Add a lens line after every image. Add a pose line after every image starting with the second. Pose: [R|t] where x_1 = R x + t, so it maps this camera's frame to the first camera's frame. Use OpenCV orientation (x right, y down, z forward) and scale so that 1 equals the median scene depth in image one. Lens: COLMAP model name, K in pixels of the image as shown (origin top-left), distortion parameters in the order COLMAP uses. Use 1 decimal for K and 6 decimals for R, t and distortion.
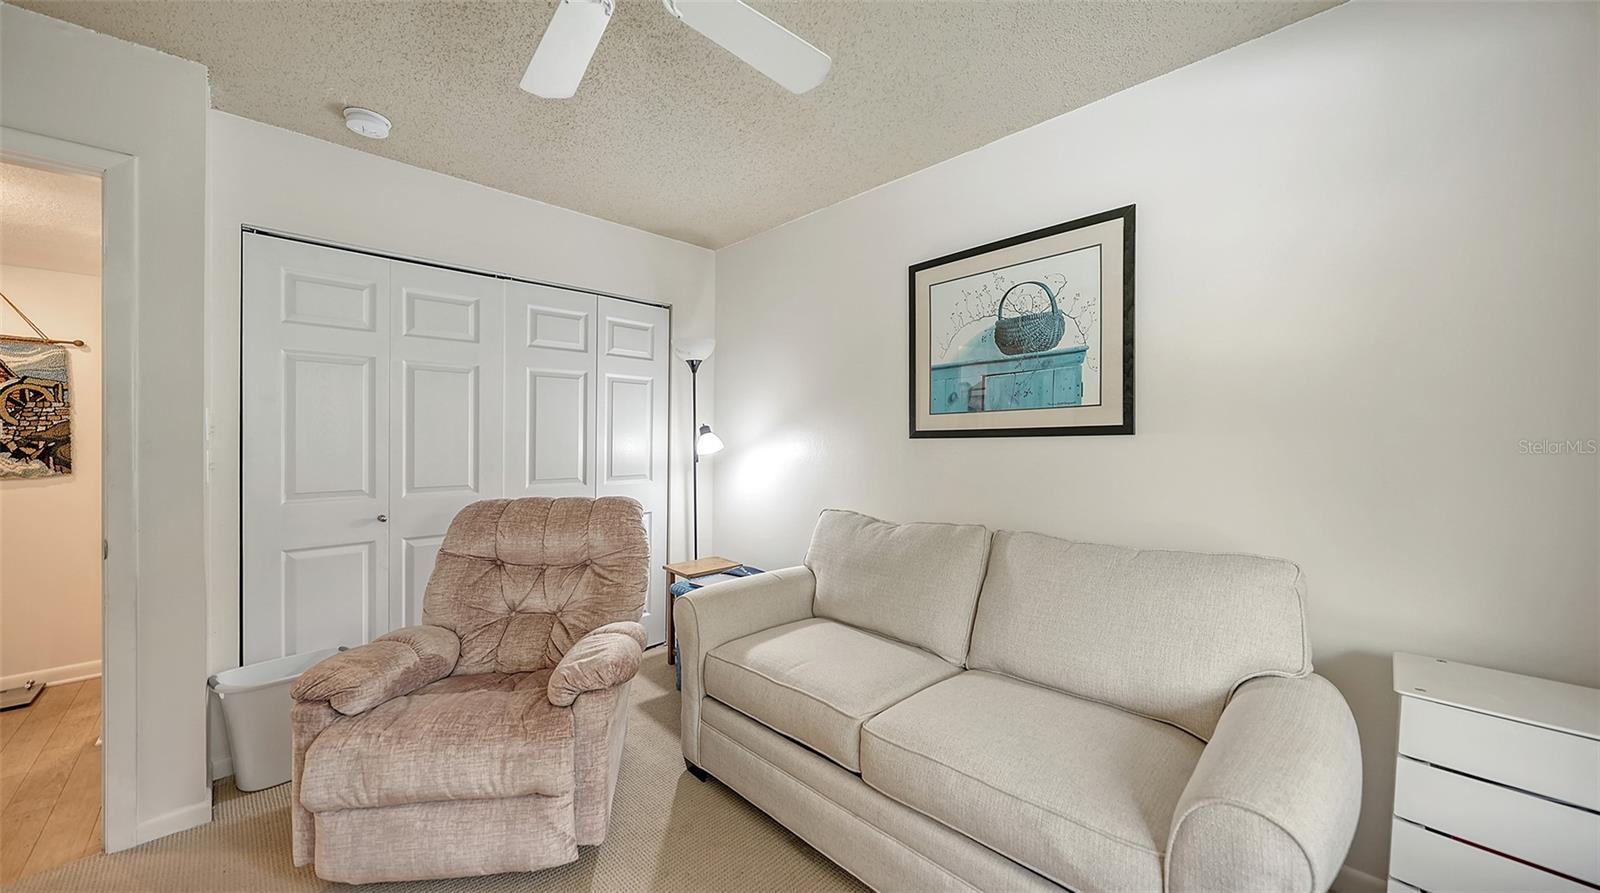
lens RADIAL K [[545.5, 0, 808.5], [0, 545.5, 461.5], [0, 0, 1]] dist [-0.023133, 0.000014]
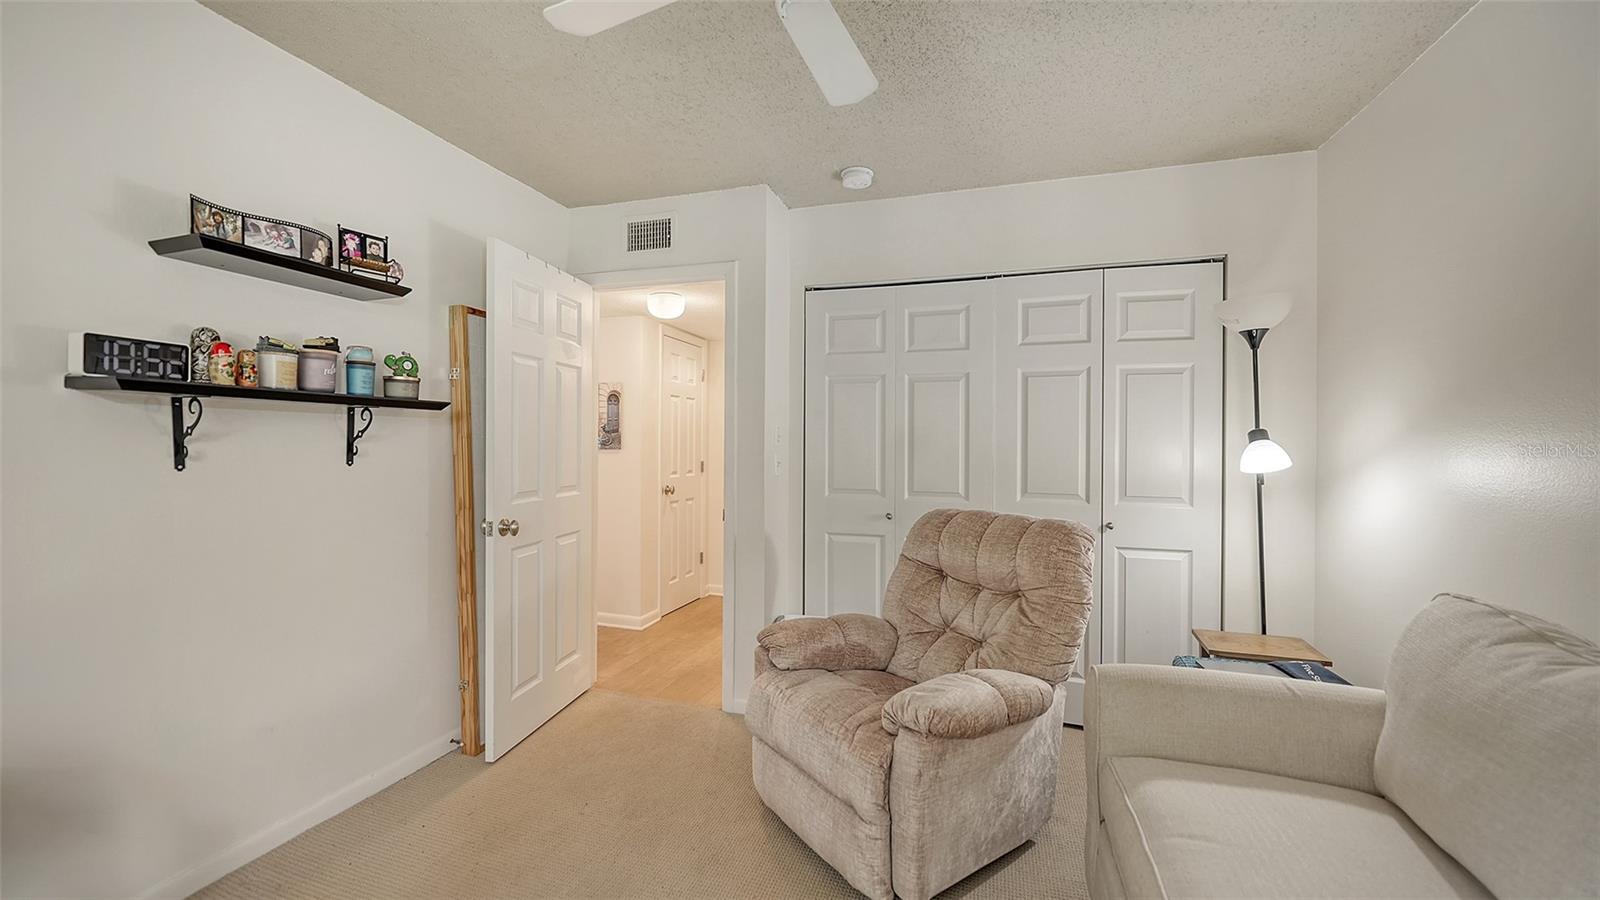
lens RADIAL K [[622.5, 0, 808.2], [0, 622.5, 452.5], [0, 0, 1]] dist [-0.011493, 0.000066]
pose [[0.456235, 0.015453, -0.889725, 0.305804], [-0.043143, 0.999058, -0.004771, -0.014692], [0.888813, 0.040562, 0.456472, 0.259663]]
